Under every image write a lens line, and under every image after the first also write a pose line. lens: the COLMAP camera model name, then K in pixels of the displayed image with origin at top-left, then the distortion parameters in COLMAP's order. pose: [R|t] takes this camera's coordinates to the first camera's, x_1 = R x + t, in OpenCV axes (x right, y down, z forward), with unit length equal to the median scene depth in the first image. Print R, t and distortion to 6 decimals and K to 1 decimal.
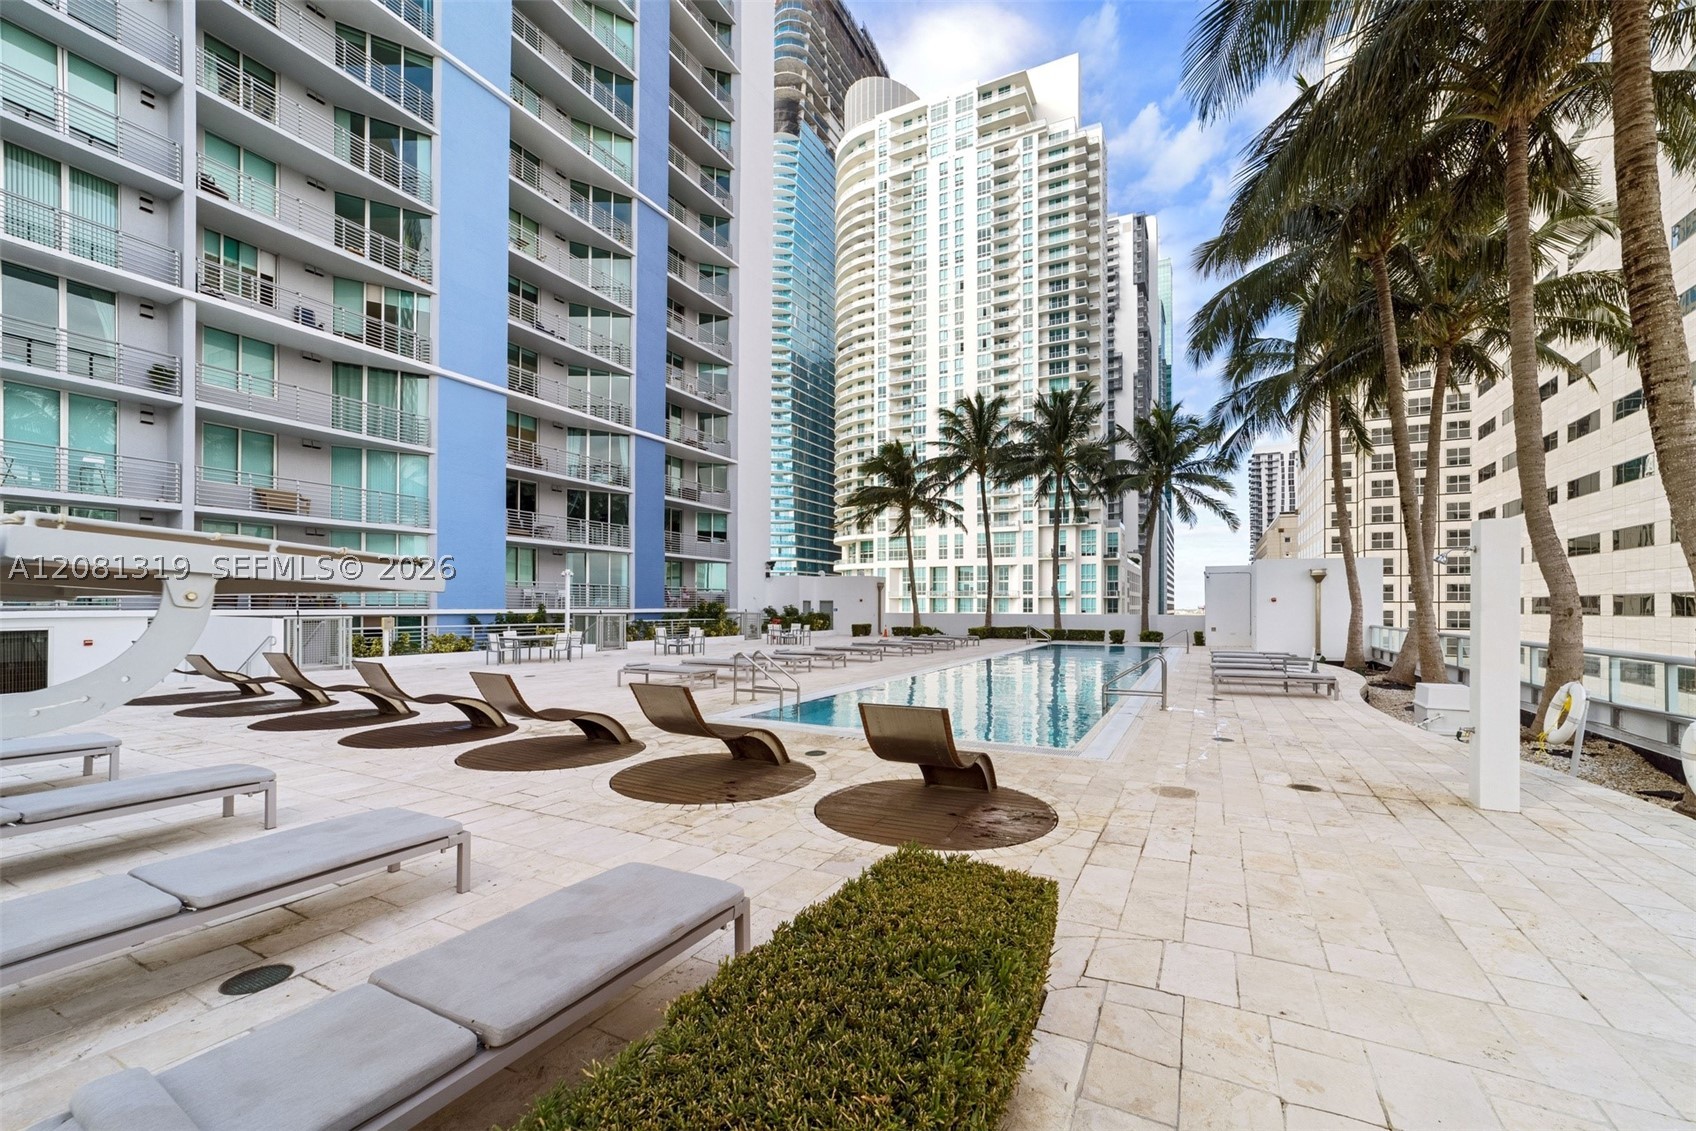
lens RADIAL K [[663.2, 0, 840.9], [0, 663.2, 563.7], [0, 0, 1]] dist [-0.000023, 0.000248]
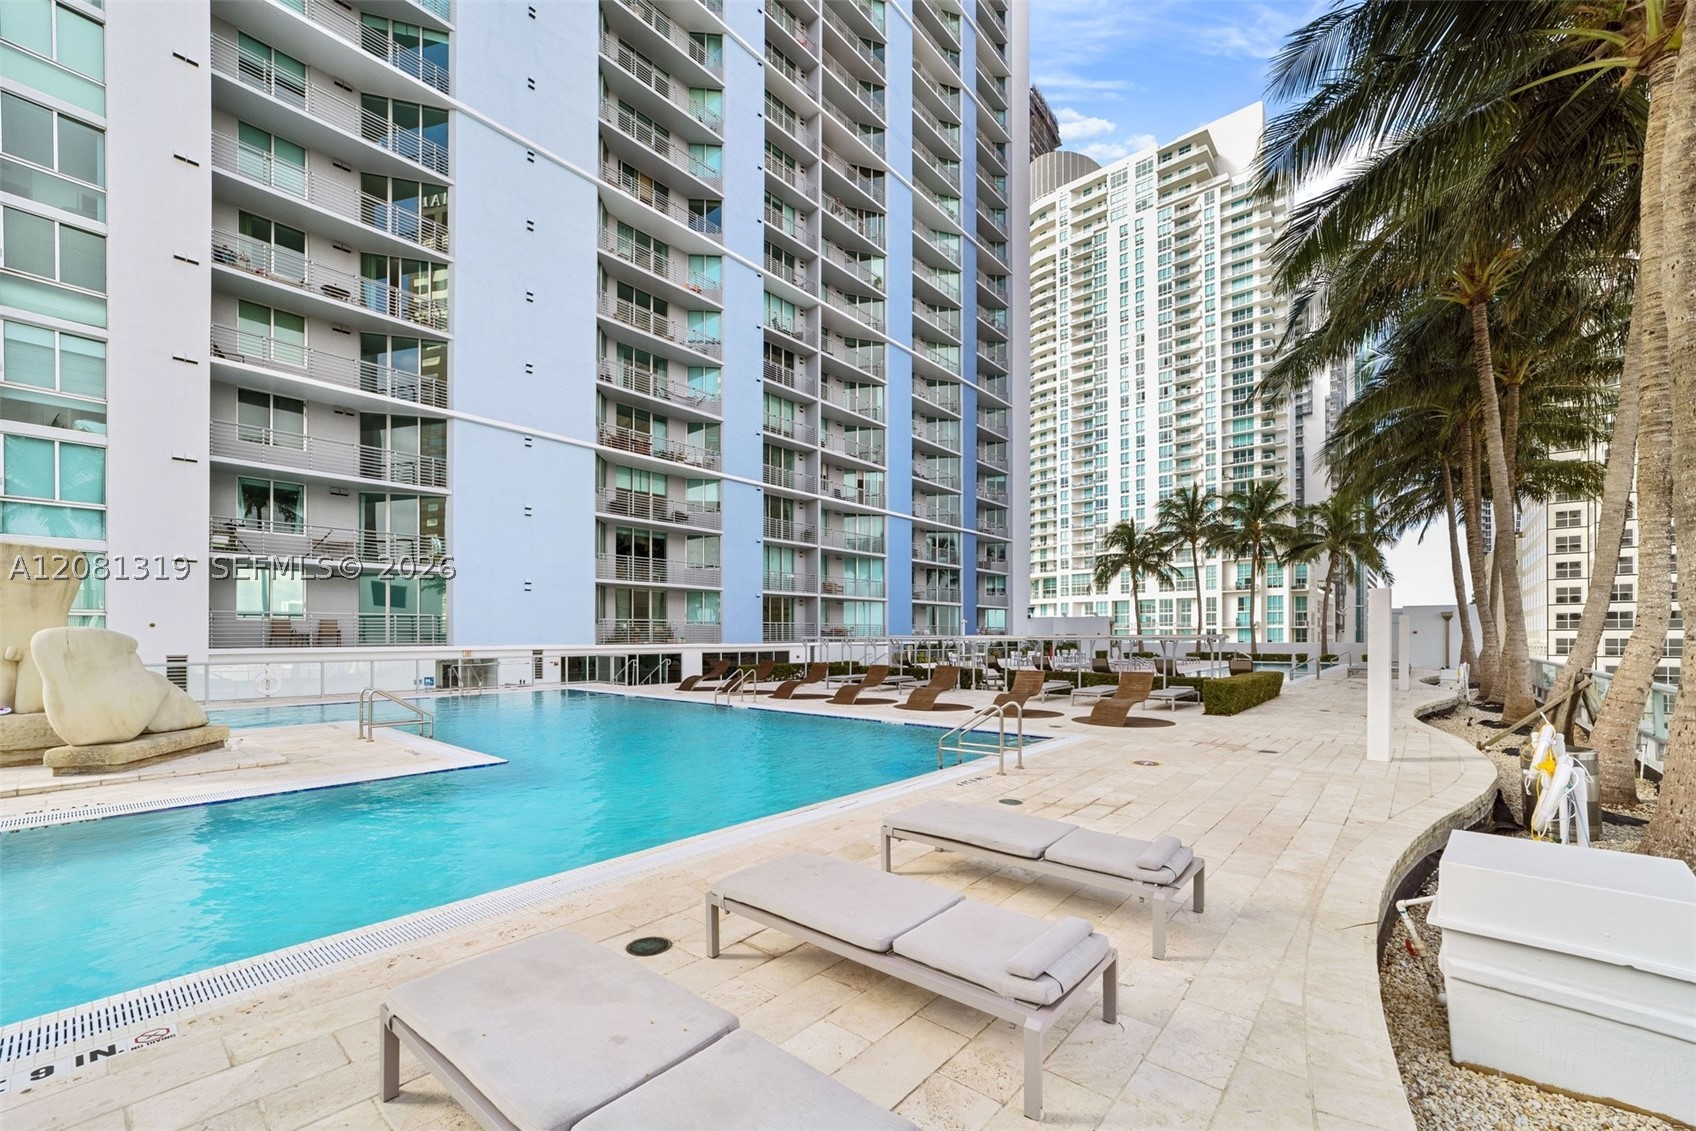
lens RADIAL K [[672.1, 0, 840.4], [0, 672.1, 614.2], [0, 0, 1]] dist [-0.002123, 0.000101]
pose [[0.976961, -0.014157, -0.212948, -0.071411], [0.020261, 0.999443, 0.026508, -0.012645], [0.212455, -0.030211, 0.976704, -0.180756]]
